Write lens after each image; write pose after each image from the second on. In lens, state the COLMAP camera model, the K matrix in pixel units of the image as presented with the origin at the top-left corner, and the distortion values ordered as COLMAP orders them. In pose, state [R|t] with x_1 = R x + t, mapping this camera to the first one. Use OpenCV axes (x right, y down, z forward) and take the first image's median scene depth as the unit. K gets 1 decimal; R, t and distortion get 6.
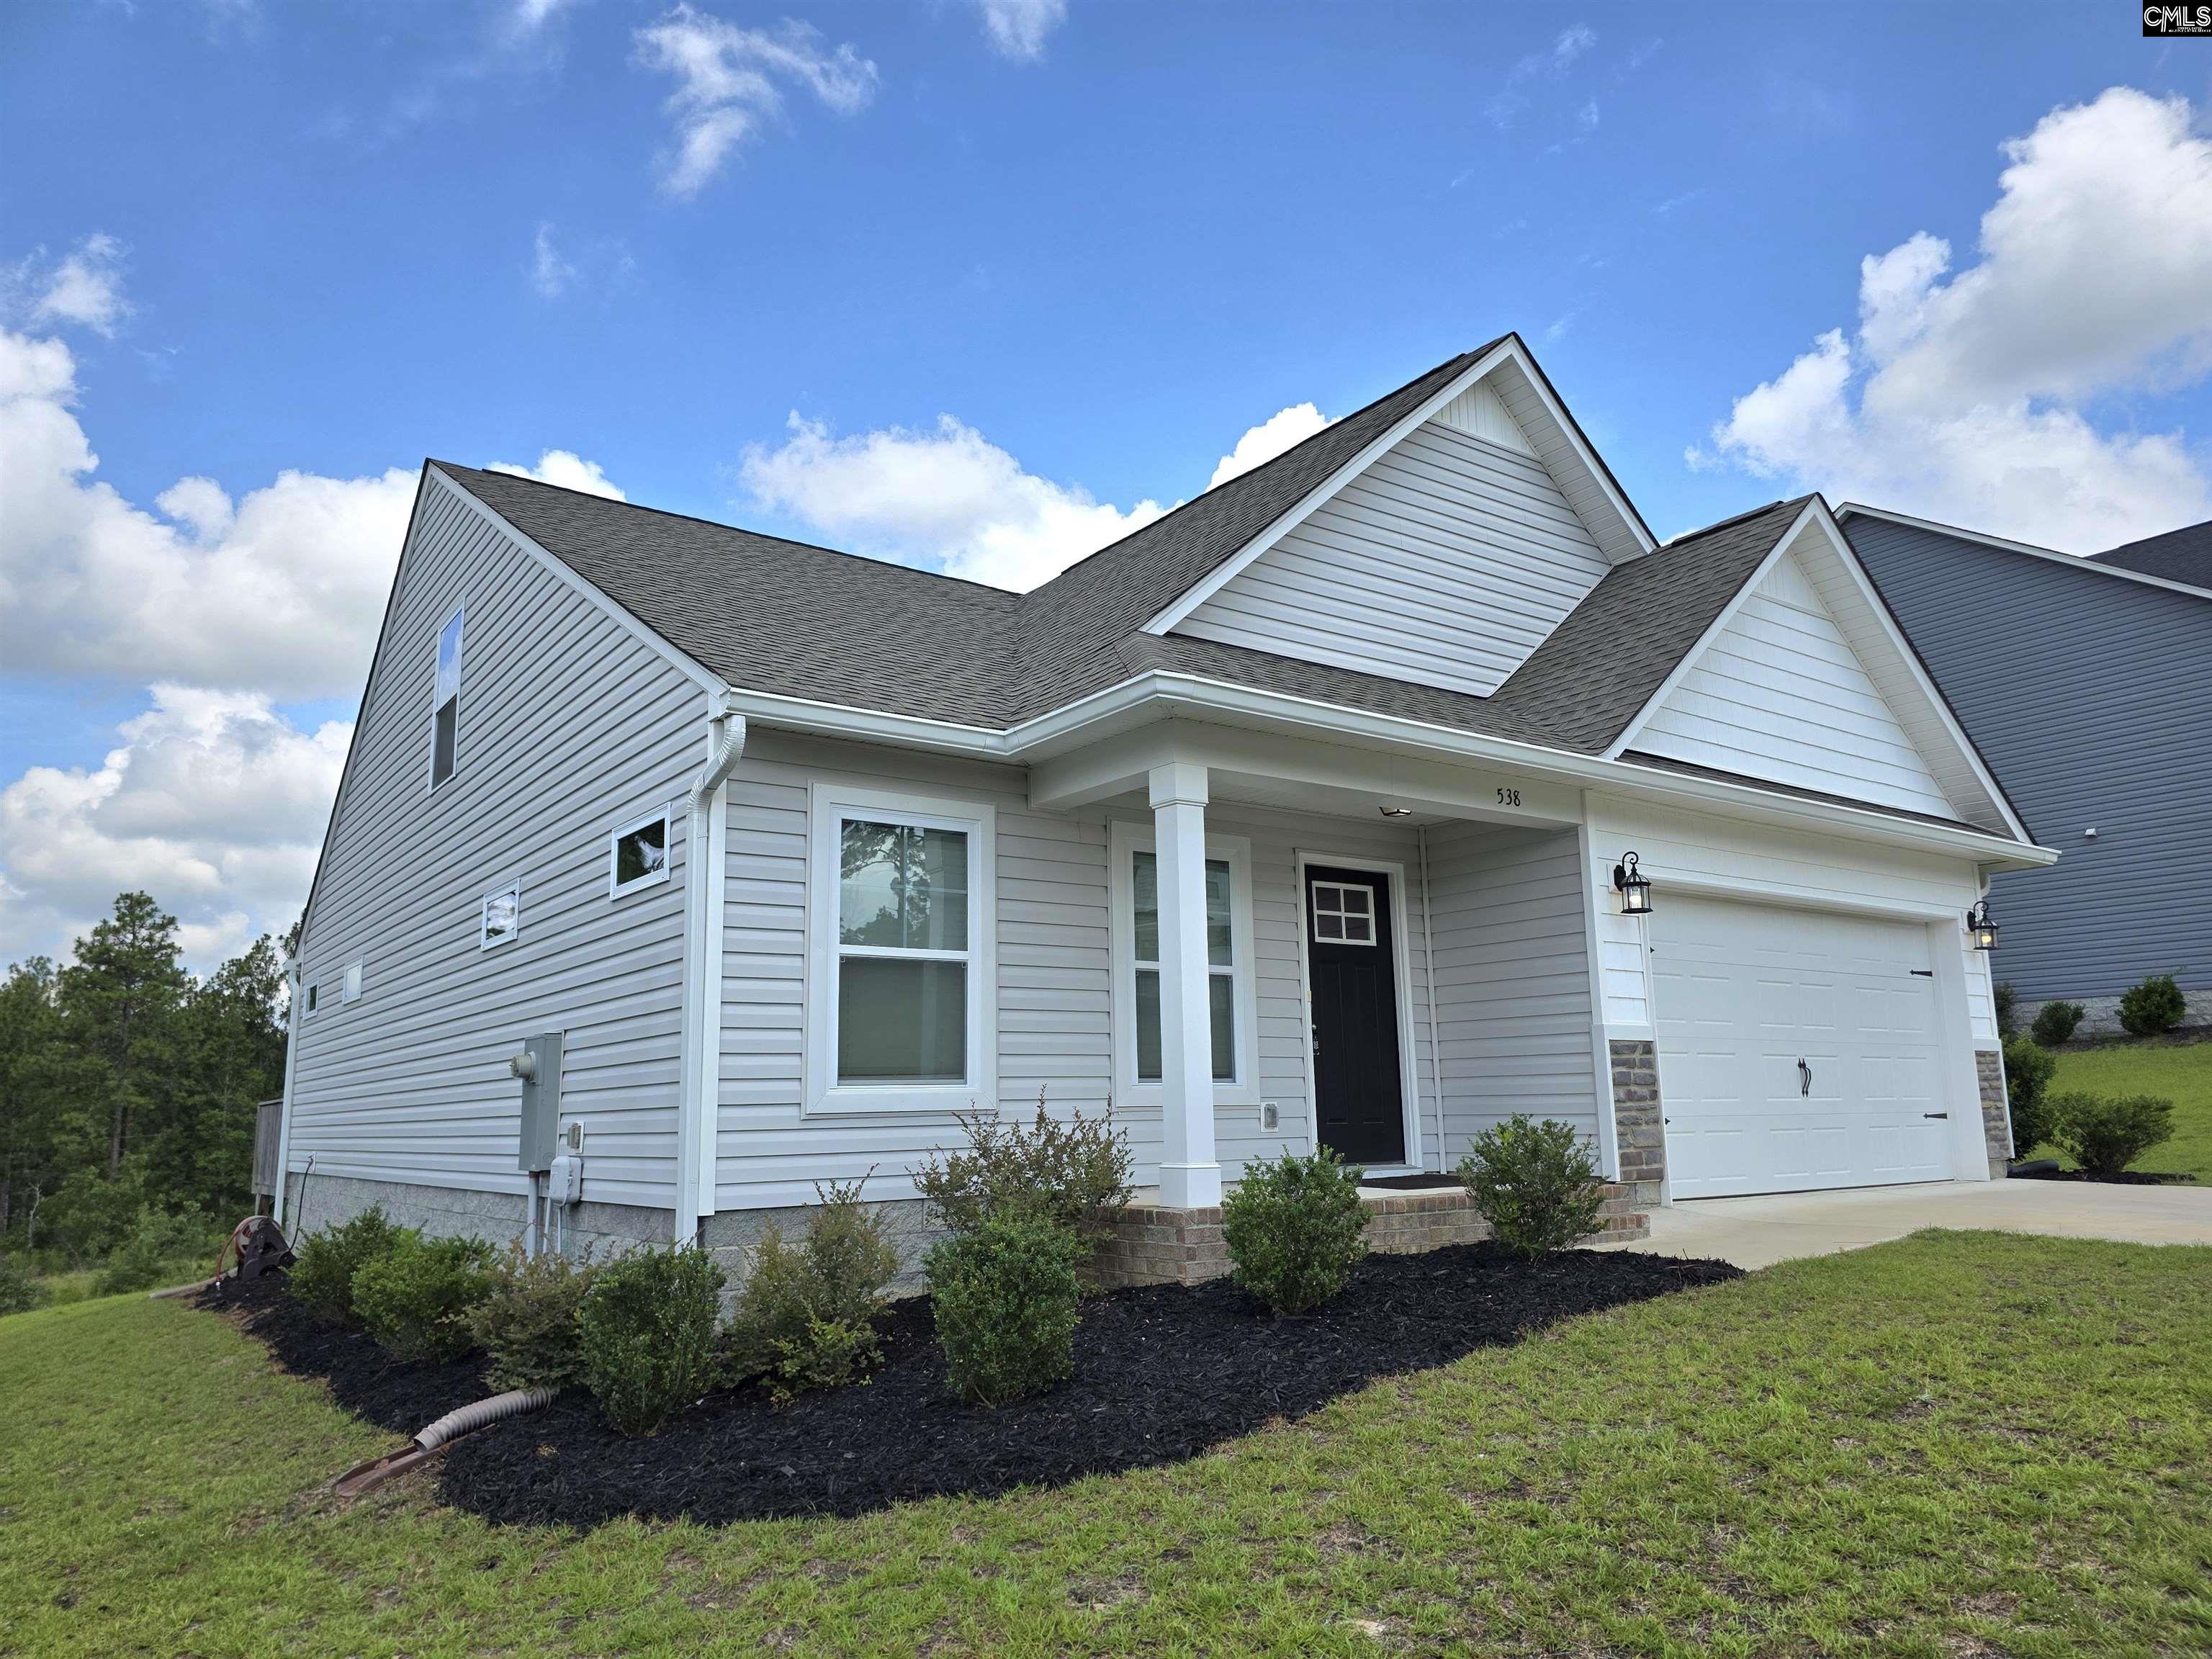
lens RADIAL K [[1470.6, 0, 1106.0], [0, 1470.6, 829.5], [0, 0, 1]] dist [-0.001833, -0.000054]
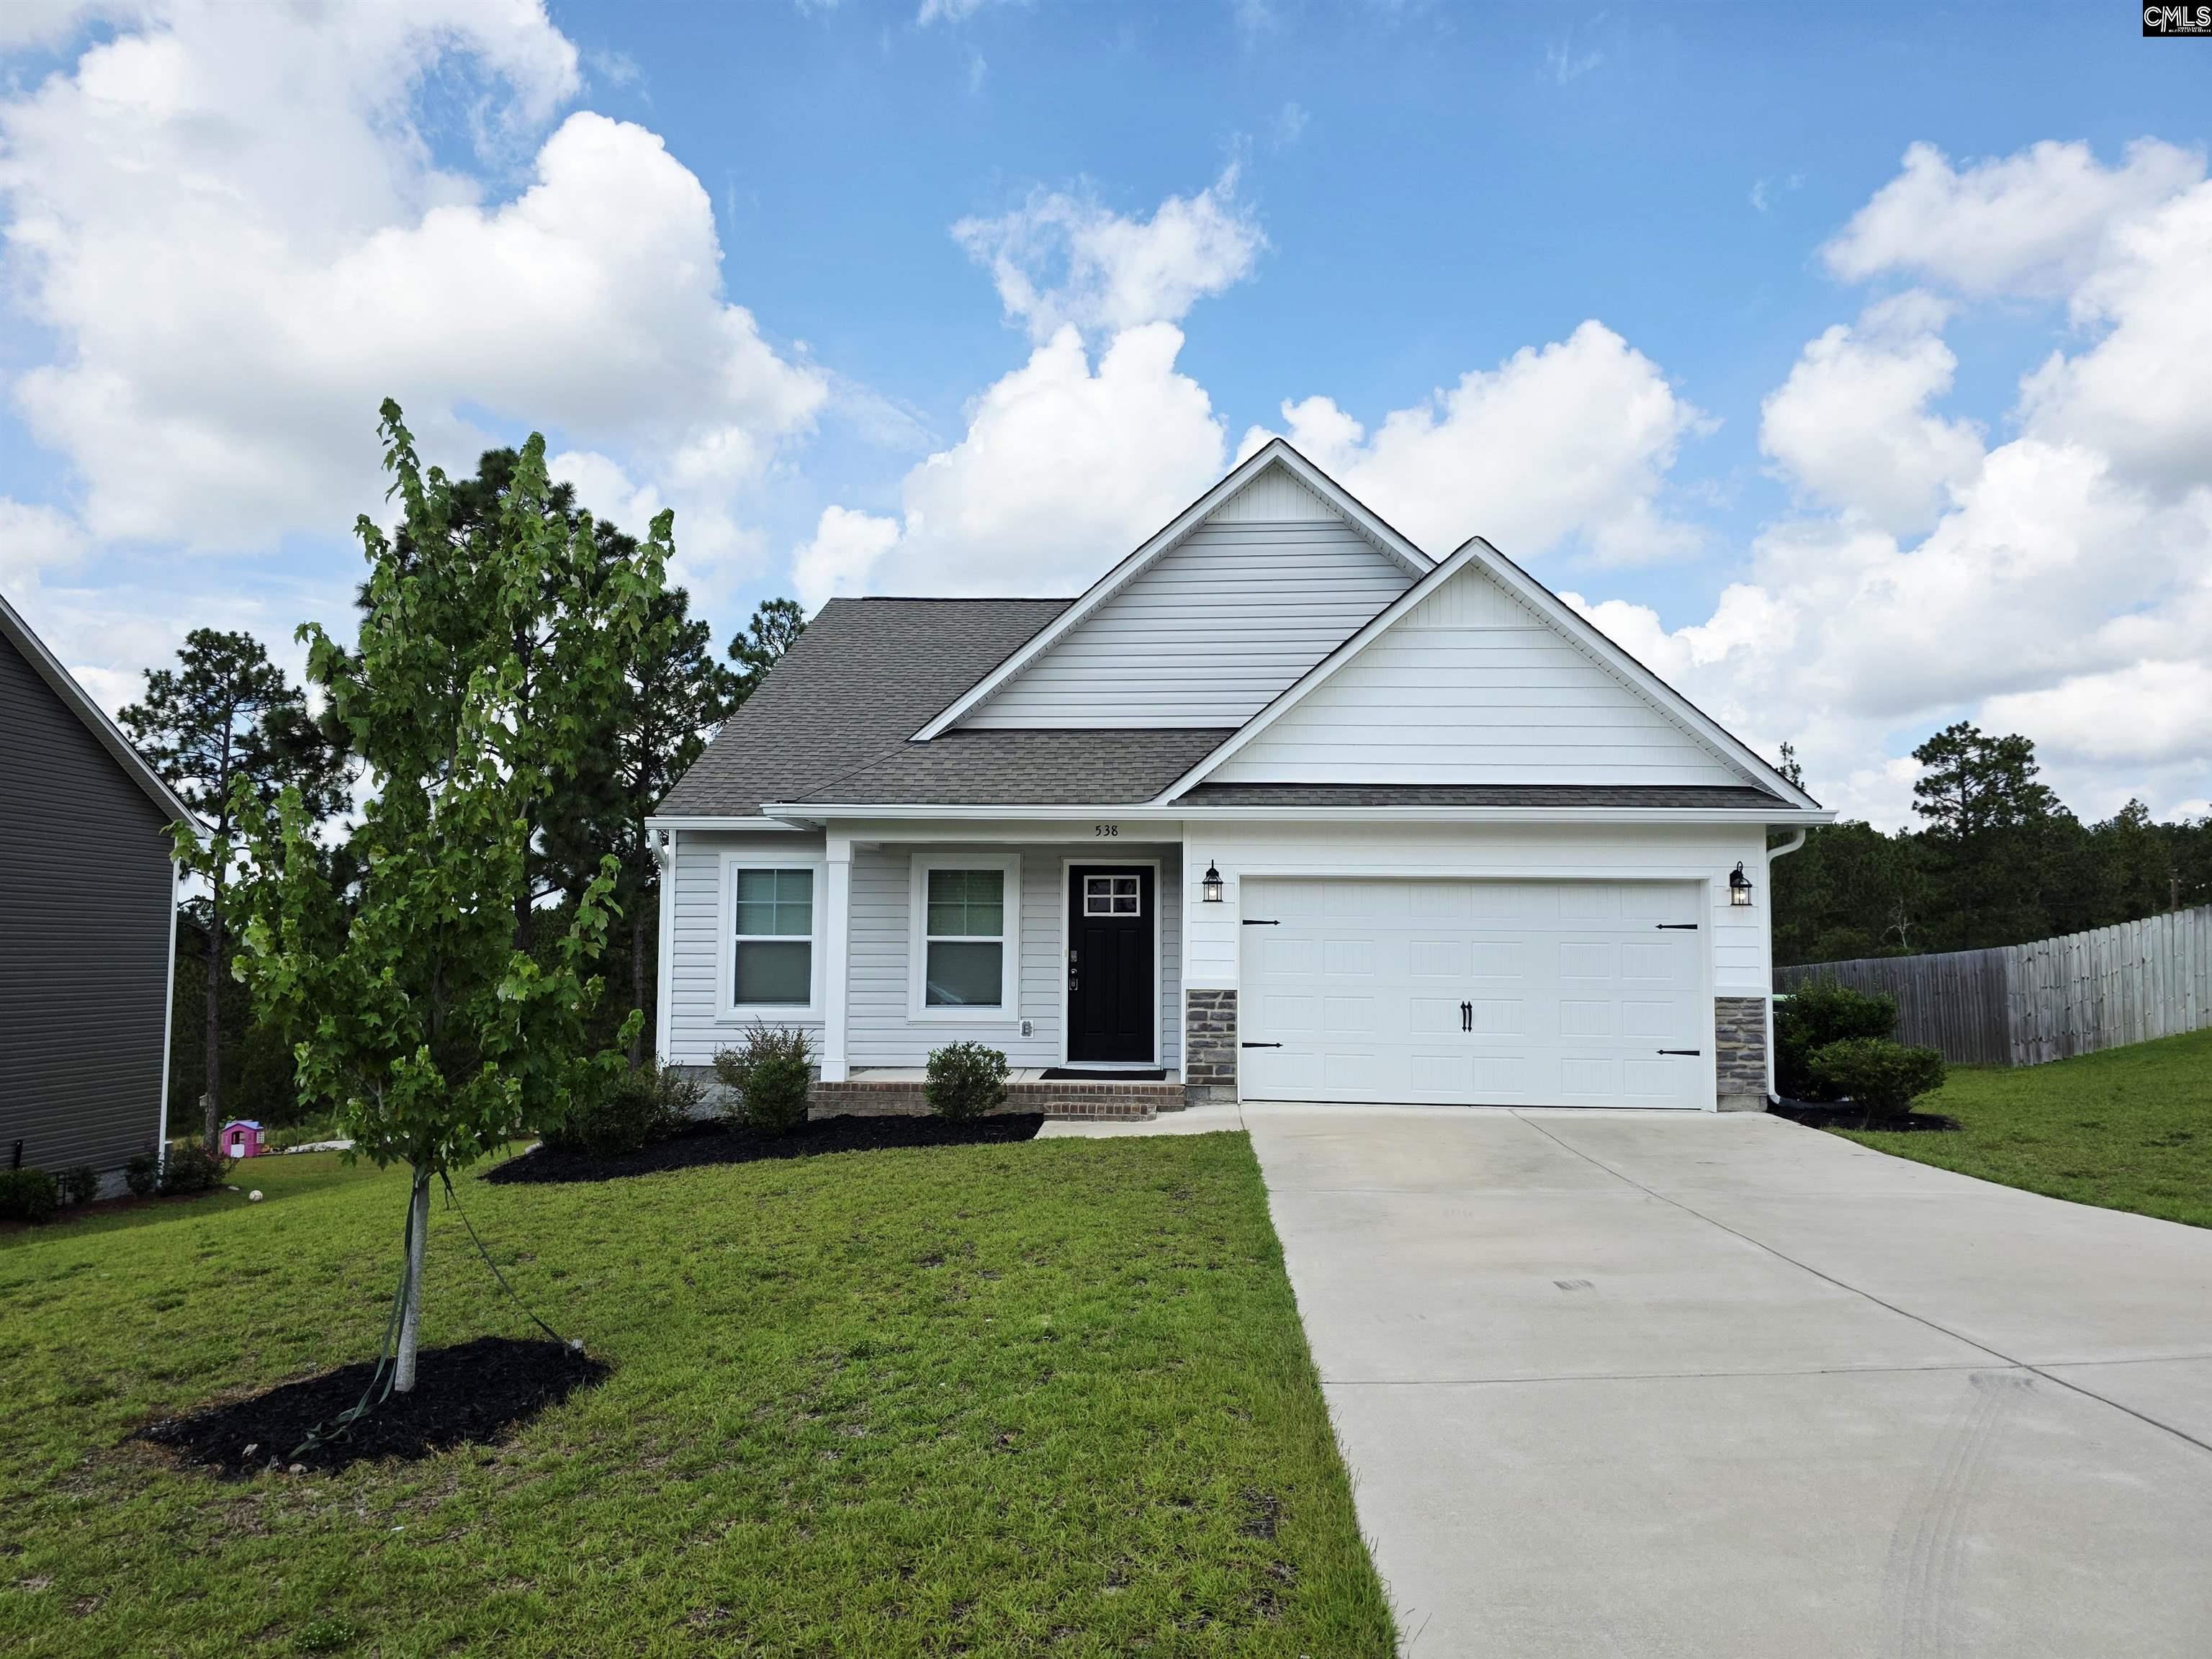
lens RADIAL K [[1531.3, 0, 1140.1], [0, 1531.3, 838.9], [0, 0, 1]] dist [0.032326, -0.001654]
pose [[0.790434, -0.028467, -0.611885, 1.230349], [0.094621, 0.992604, 0.076053, -0.124946], [0.605194, -0.118012, 0.787282, -0.211573]]
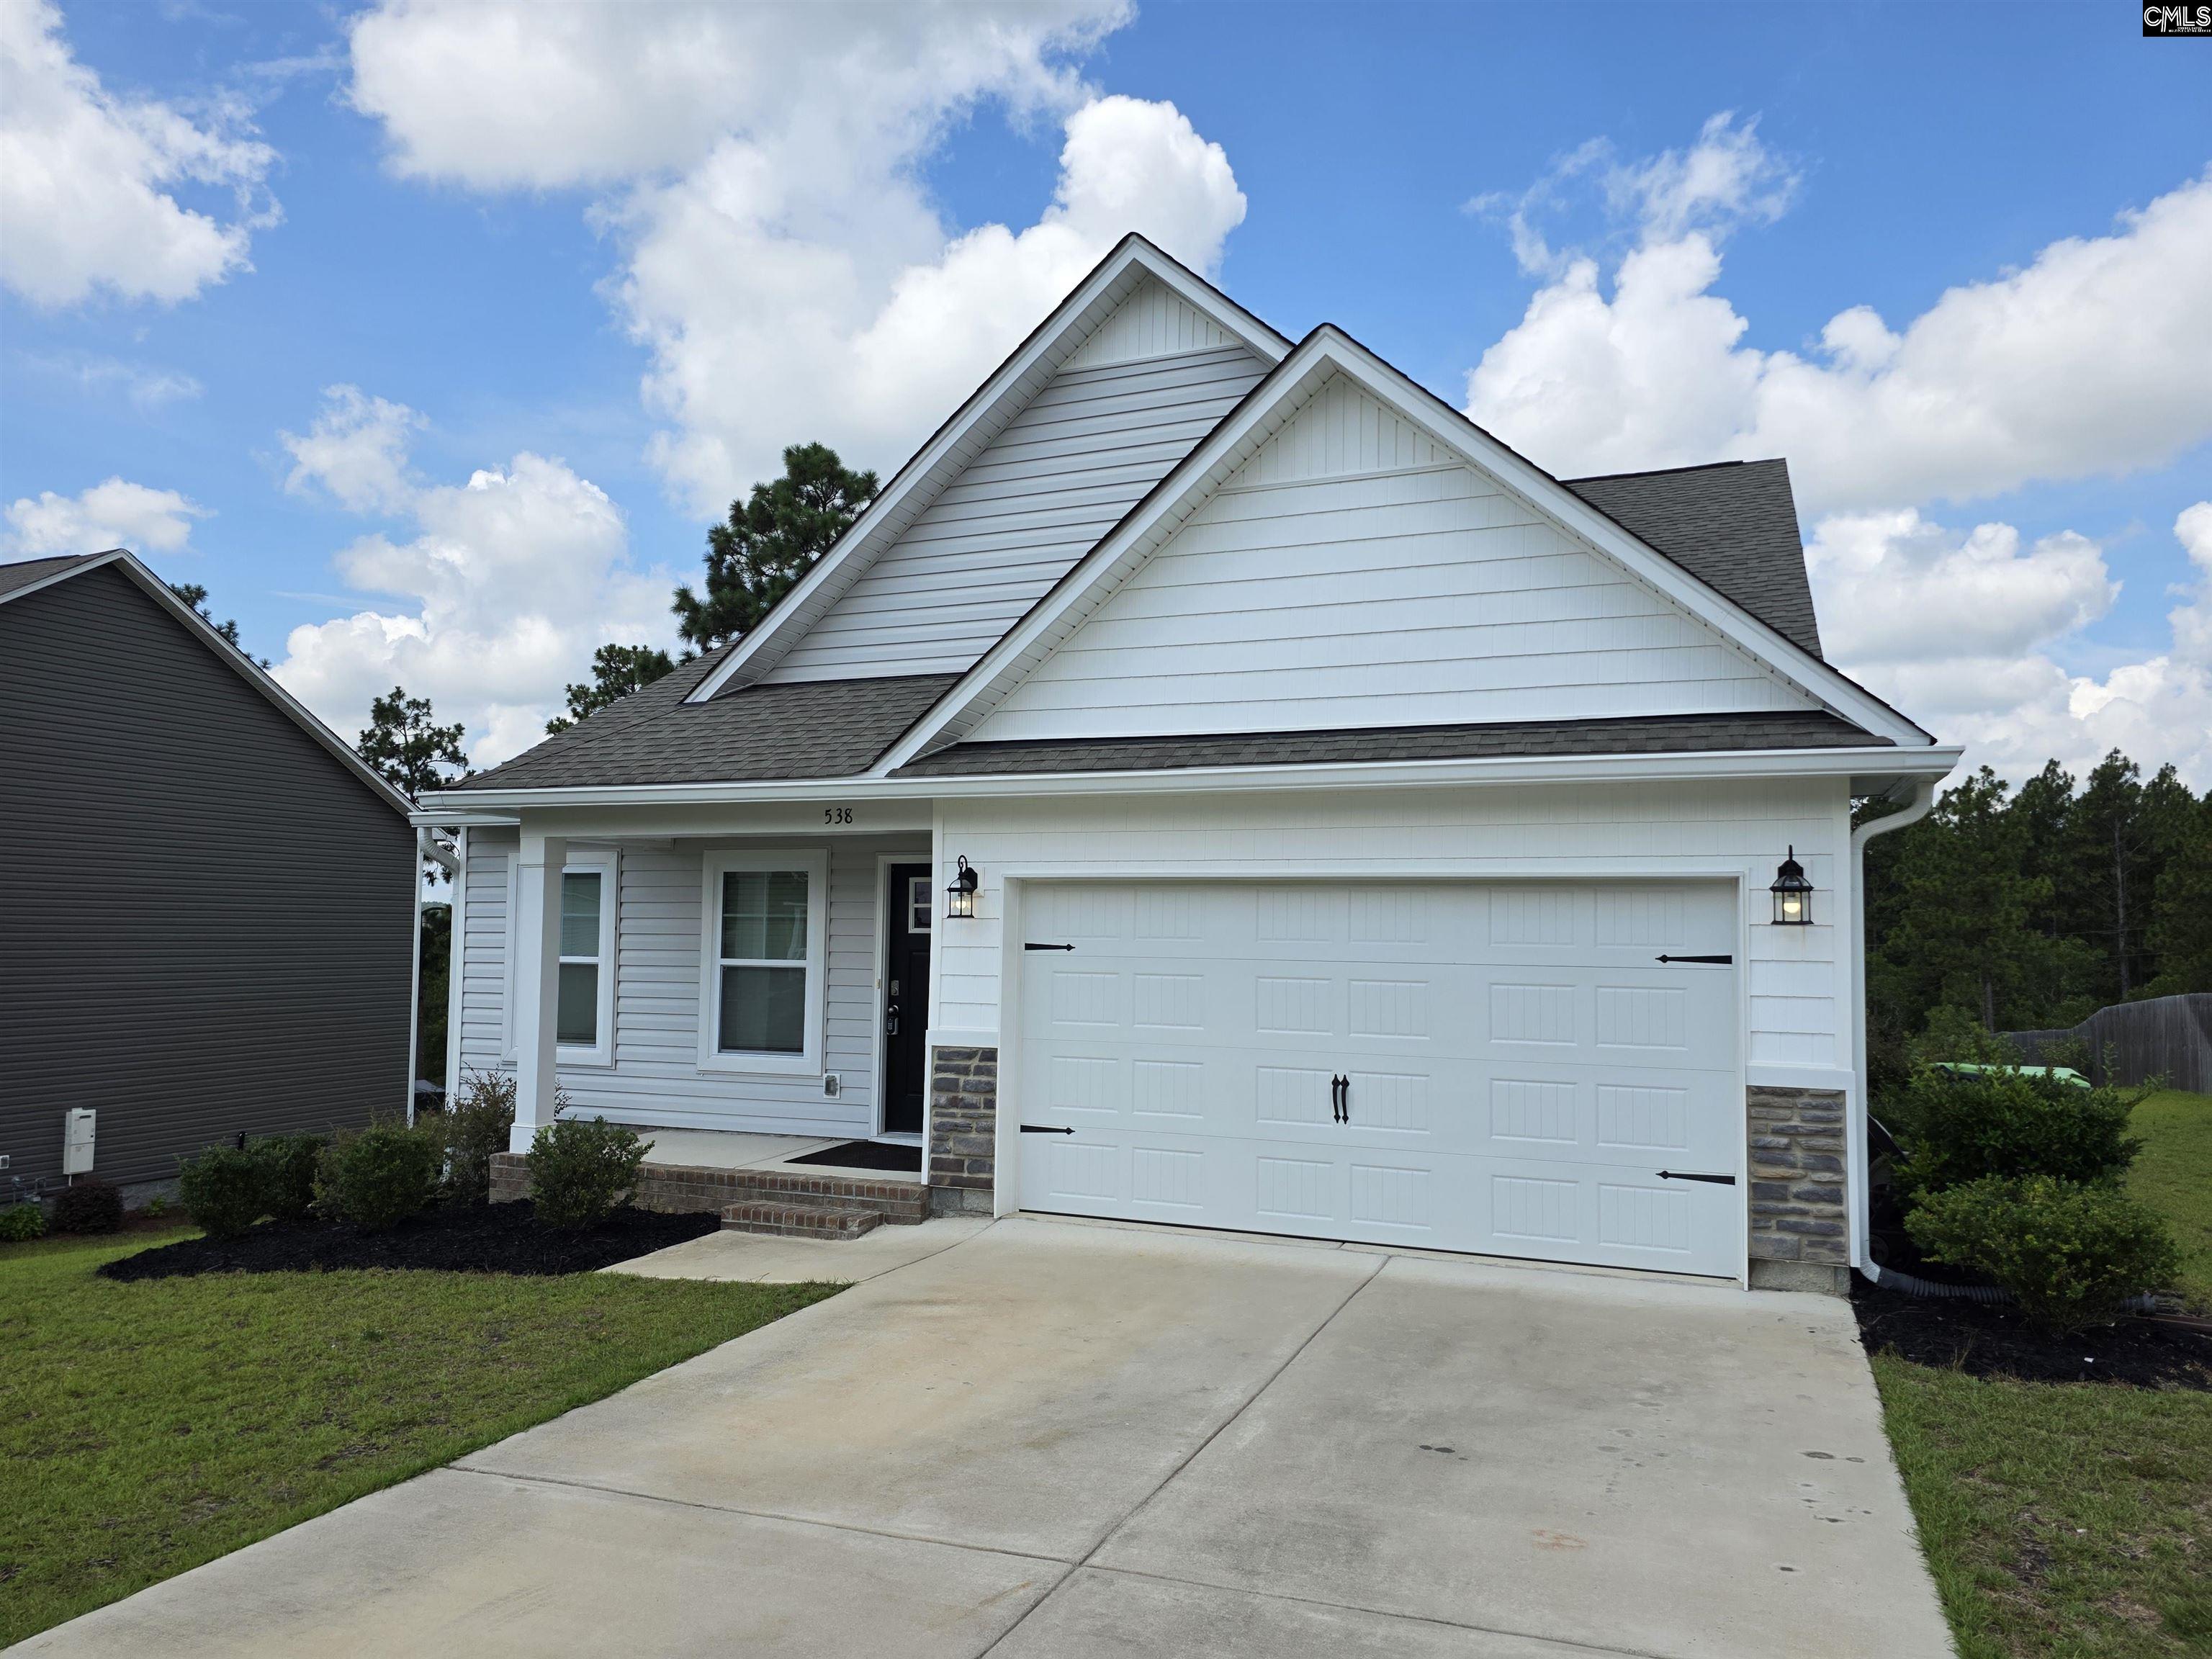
lens RADIAL K [[1531.3, 0, 1140.1], [0, 1531.3, 838.9], [0, 0, 1]] dist [0.032326, -0.001654]
pose [[0.541450, -0.034804, -0.840012, 1.288420], [0.135462, 0.989700, 0.046310, -0.025436], [0.829748, -0.138865, 0.540587, 0.563931]]
